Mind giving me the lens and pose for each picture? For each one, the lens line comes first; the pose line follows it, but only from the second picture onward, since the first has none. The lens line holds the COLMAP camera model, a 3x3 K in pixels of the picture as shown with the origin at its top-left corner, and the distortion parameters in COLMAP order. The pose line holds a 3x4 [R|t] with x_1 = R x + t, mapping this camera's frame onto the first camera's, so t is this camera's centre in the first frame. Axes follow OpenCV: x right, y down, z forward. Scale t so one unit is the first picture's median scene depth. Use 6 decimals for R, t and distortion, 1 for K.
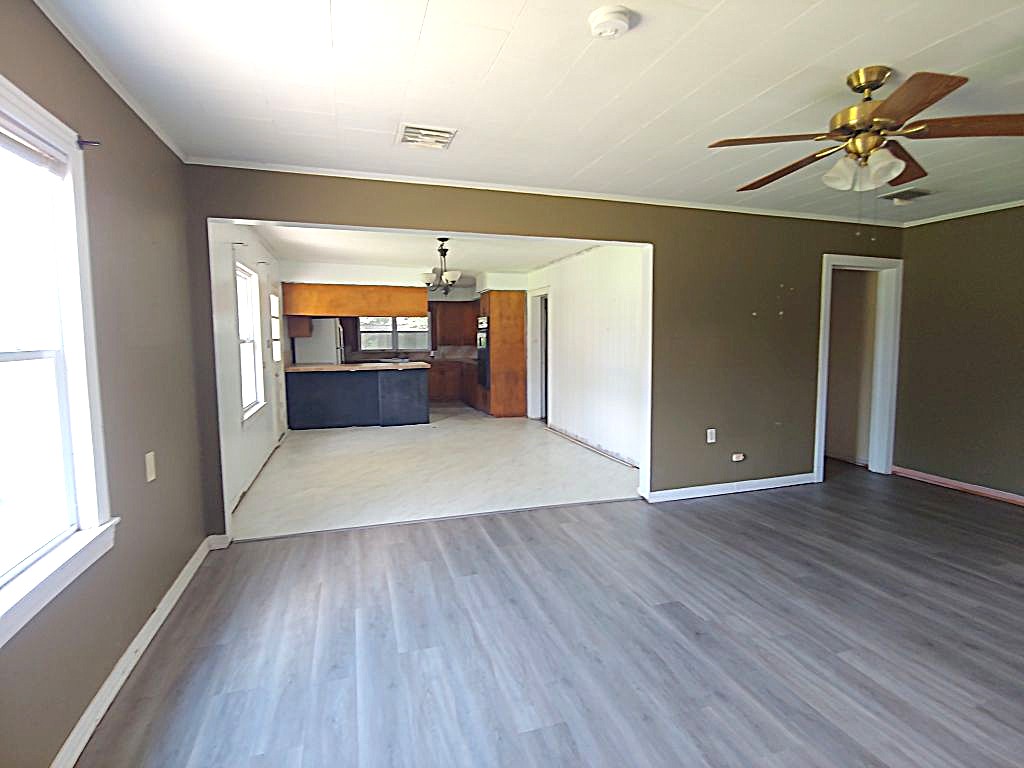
lens RADIAL K [[521.5, 0, 511.6], [0, 521.5, 385.1], [0, 0, 1]] dist [-0.020101, -0.000495]
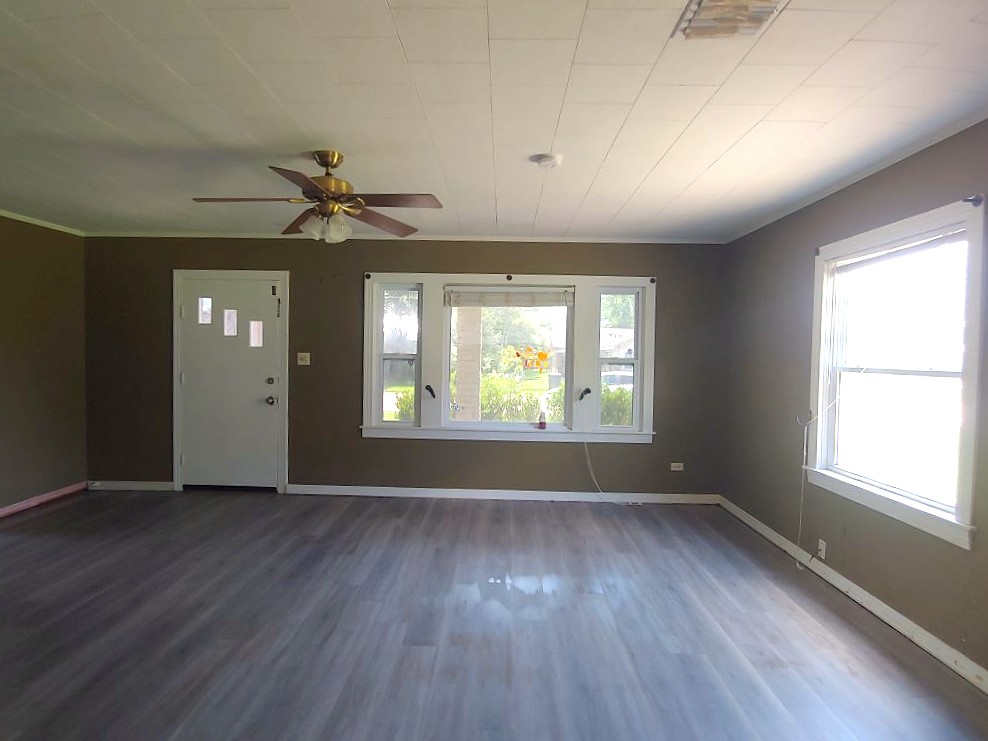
lens RADIAL K [[503.1, 0, 493.9], [0, 503.1, 370.3], [0, 0, 1]] dist [-0.020101, -0.000495]
pose [[-0.946198, -0.019713, 0.322989, -0.106387], [0.020401, 0.992523, 0.120342, -0.169225], [-0.322946, 0.120457, -0.938720, 1.739217]]
